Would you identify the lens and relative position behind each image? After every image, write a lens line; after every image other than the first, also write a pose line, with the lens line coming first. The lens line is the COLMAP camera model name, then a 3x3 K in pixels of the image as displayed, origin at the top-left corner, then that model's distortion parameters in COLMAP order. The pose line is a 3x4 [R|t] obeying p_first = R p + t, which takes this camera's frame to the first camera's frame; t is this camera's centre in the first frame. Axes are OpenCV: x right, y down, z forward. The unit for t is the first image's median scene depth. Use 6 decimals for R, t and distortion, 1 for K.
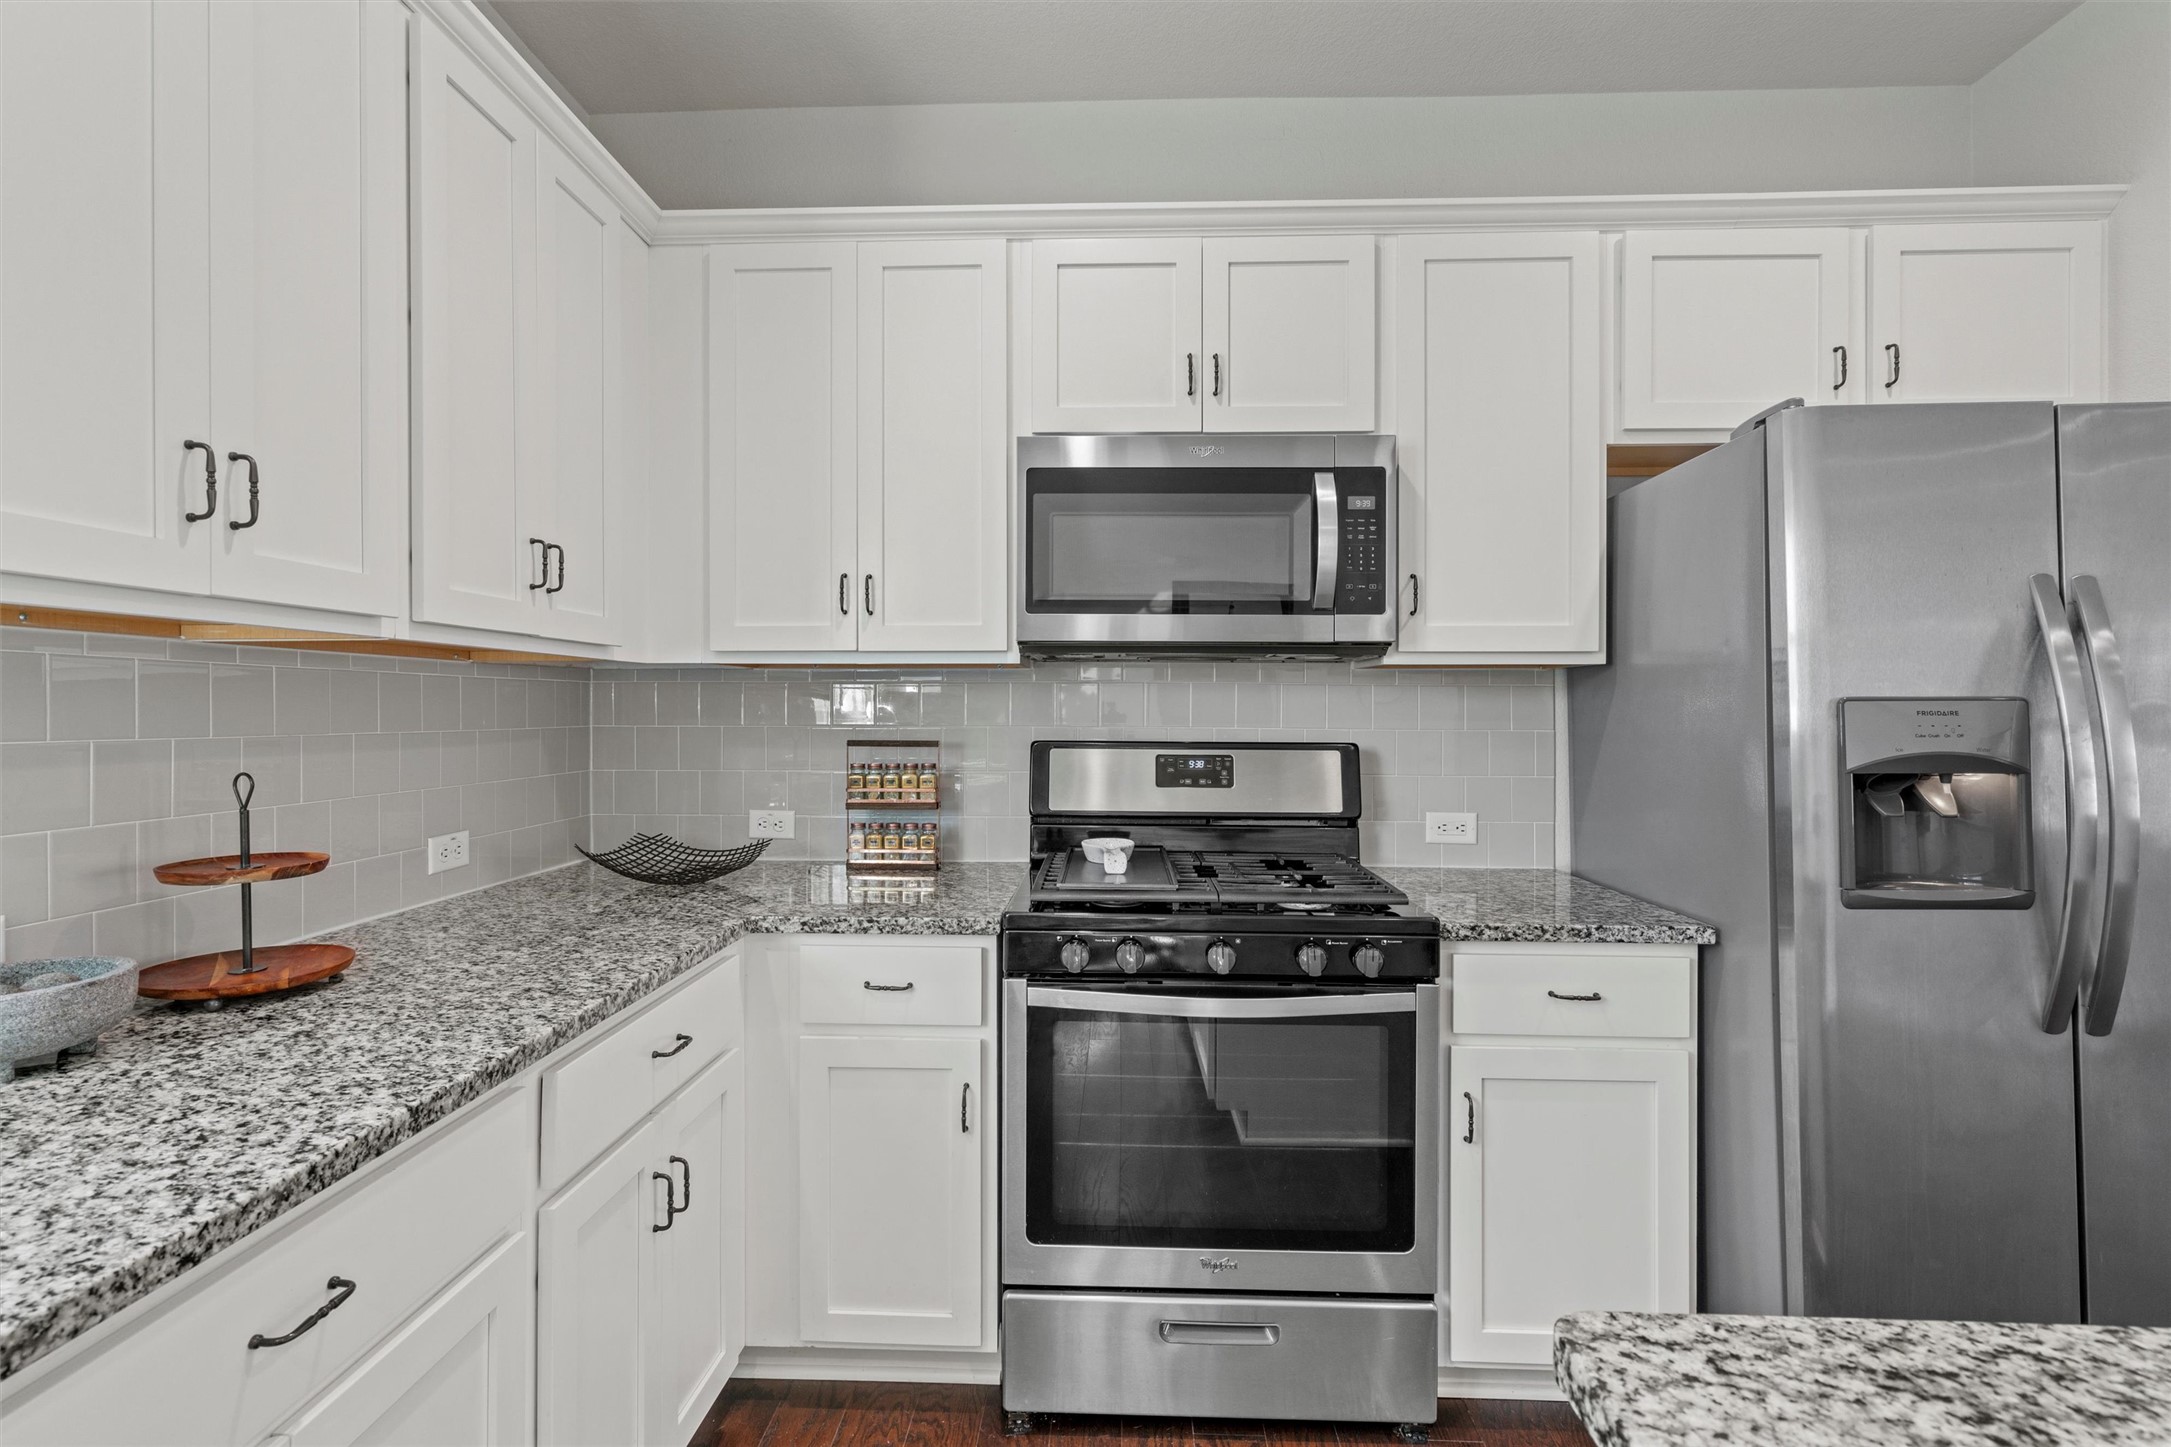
lens RADIAL K [[997.8, 0, 1083.8], [0, 997.8, 715.0], [0, 0, 1]] dist [-0.001185, 0.001840]
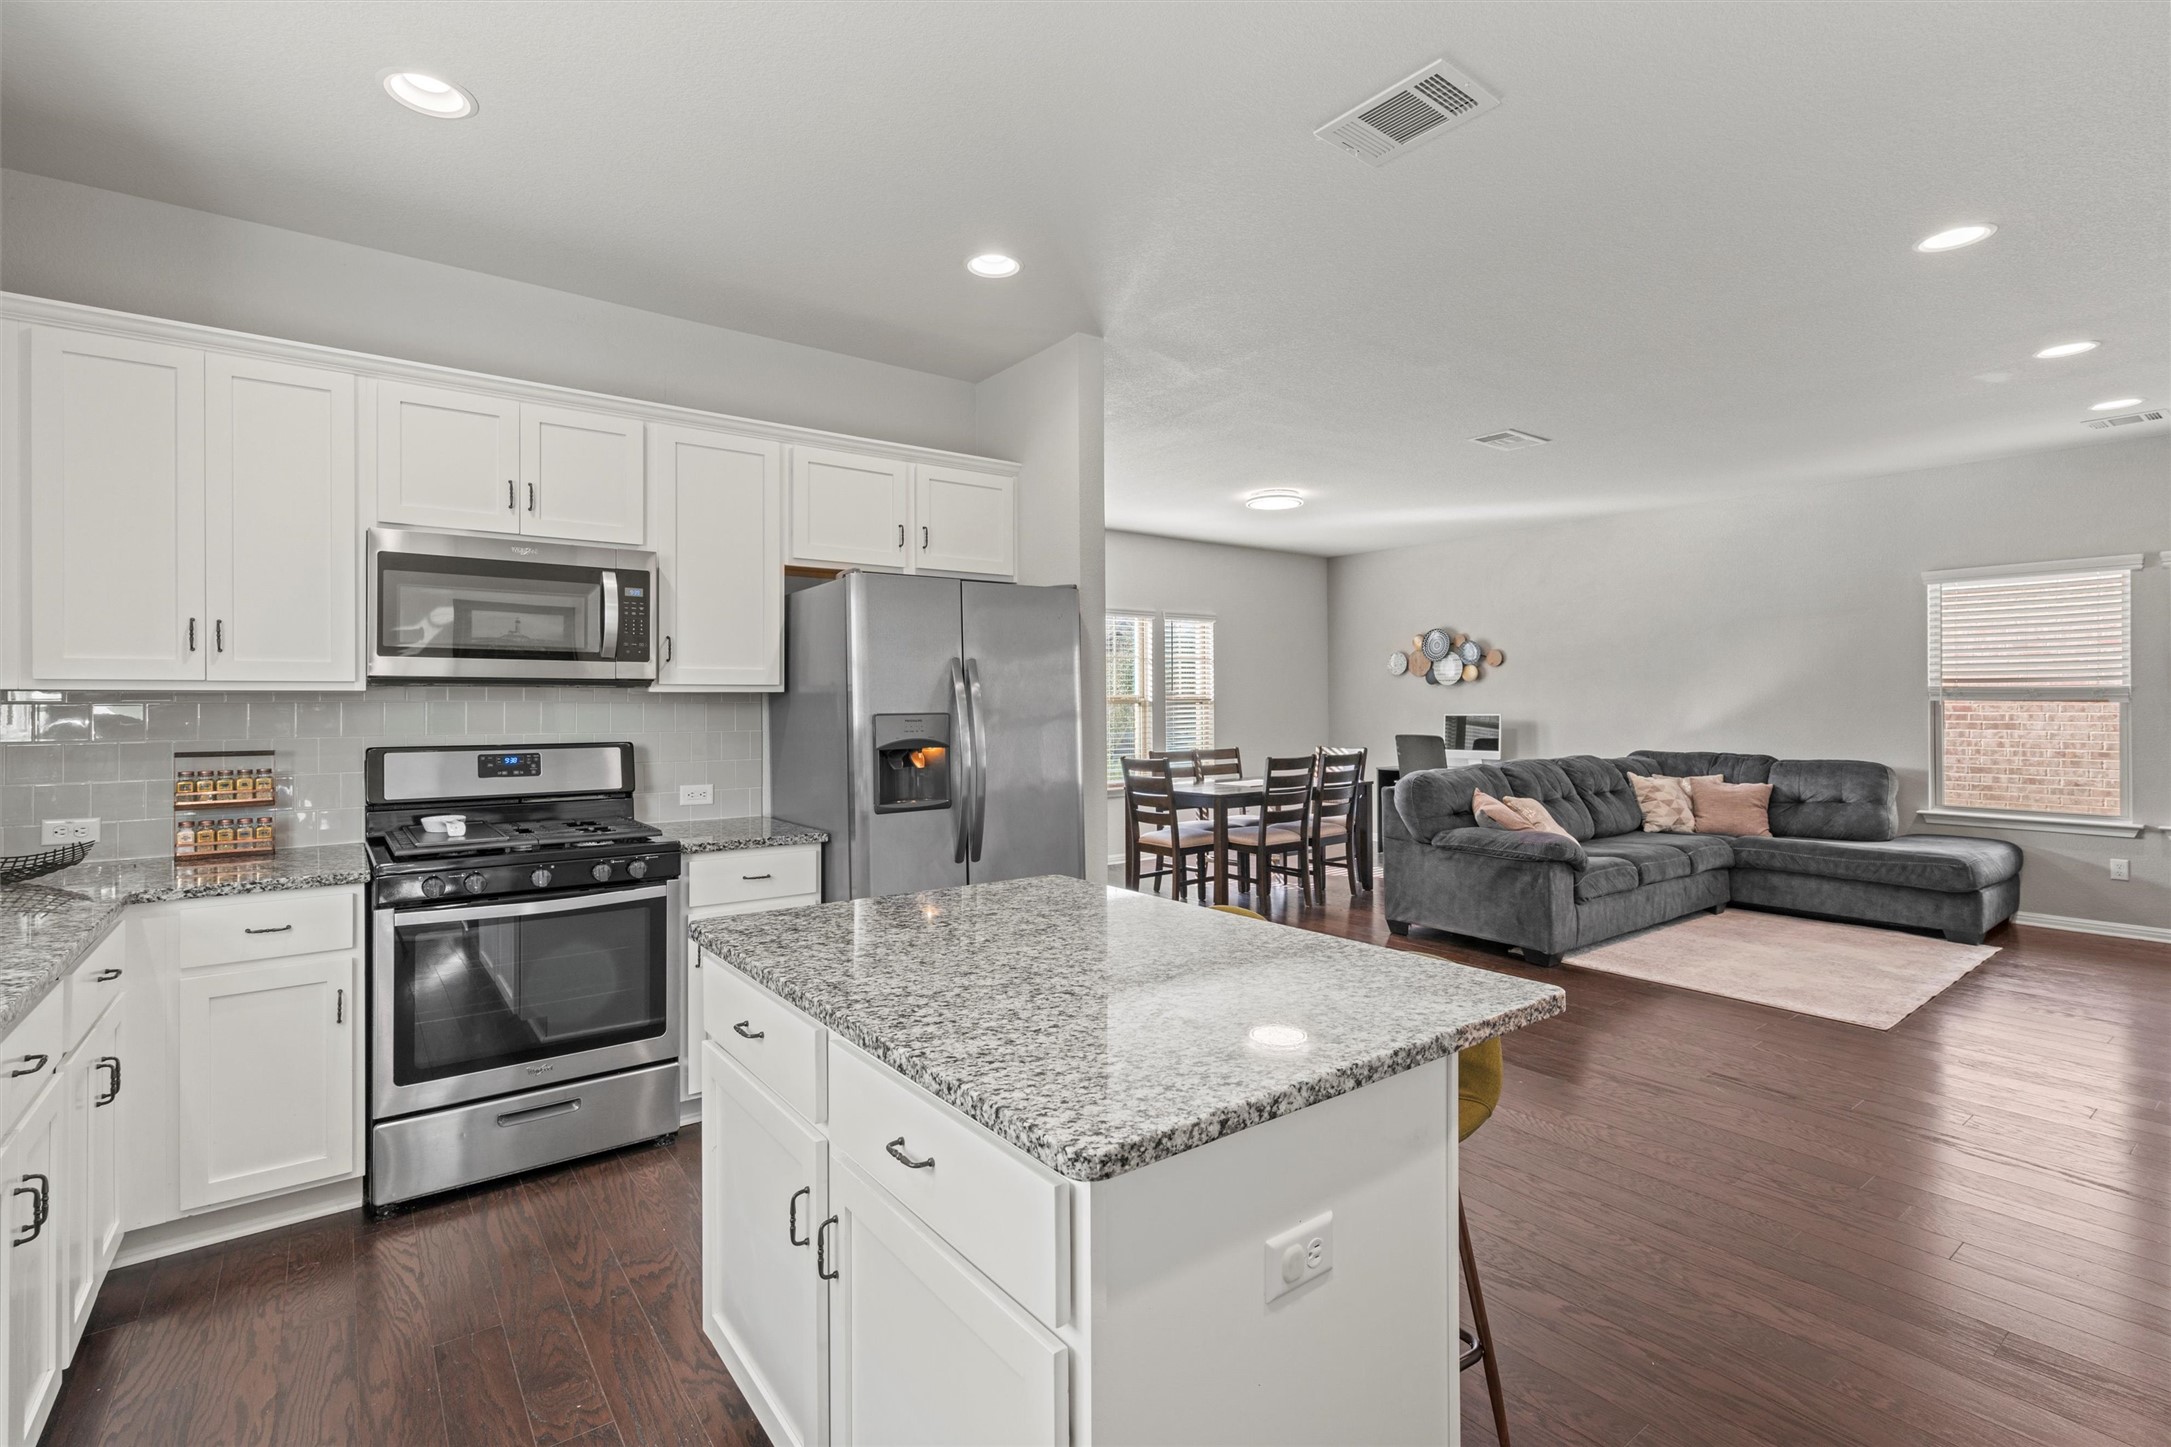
lens RADIAL K [[1003.1, 0, 1086.3], [0, 1003.1, 690.8], [0, 0, 1]] dist [0.001294, 0.000952]
pose [[0.774463, 0.002240, 0.632615, -0.183667], [0.008177, 0.999875, -0.013551, -0.027374], [-0.632566, 0.015667, 0.774348, -0.726938]]
